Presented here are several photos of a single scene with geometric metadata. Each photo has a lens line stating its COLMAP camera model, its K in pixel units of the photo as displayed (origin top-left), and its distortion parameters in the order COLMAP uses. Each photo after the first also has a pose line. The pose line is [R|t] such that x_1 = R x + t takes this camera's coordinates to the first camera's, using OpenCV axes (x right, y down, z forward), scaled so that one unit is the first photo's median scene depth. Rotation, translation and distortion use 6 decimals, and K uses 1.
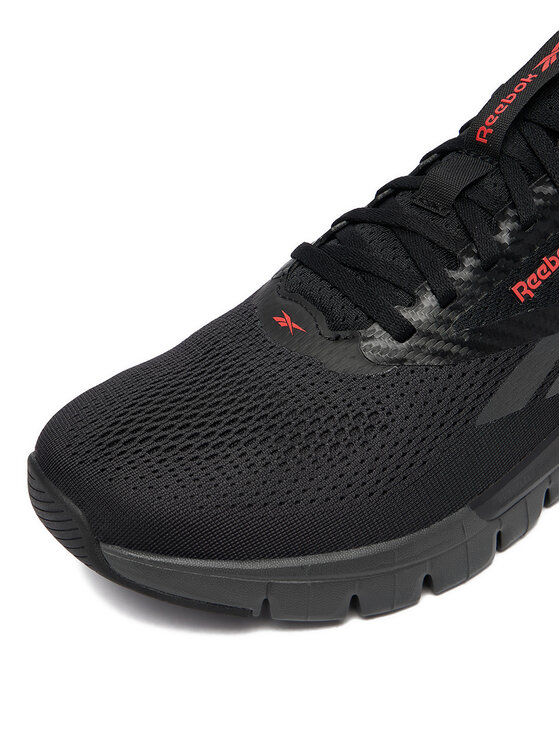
lens RADIAL K [[900.1, 0, 280.0], [0, 900.1, 373.0], [0, 0, 1]] dist [0.003255, -0.397044]
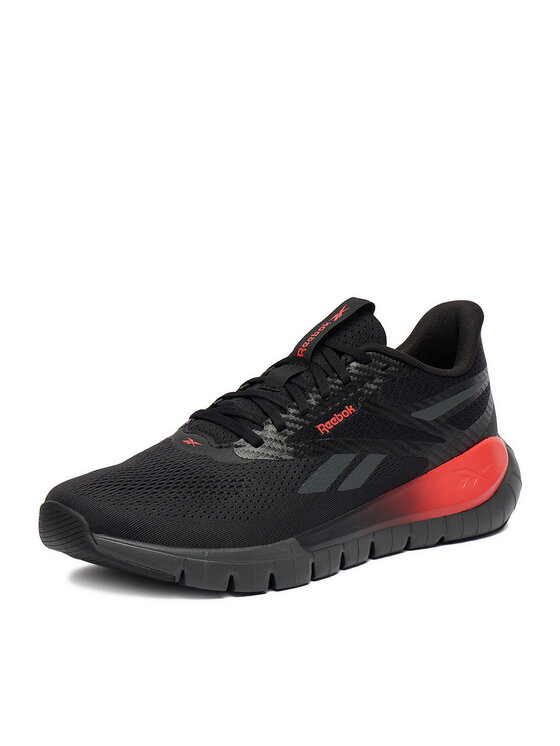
lens RADIAL K [[1774.8, 0, 280.0], [0, 1774.8, 373.0], [0, 0, 1]] dist [-1.173277, -0.019896]
pose [[0.986866, 0.058820, 0.150451, -0.354131], [0.010952, 0.904847, -0.425596, 1.315070], [-0.161168, 0.421654, 0.892319, -2.196717]]
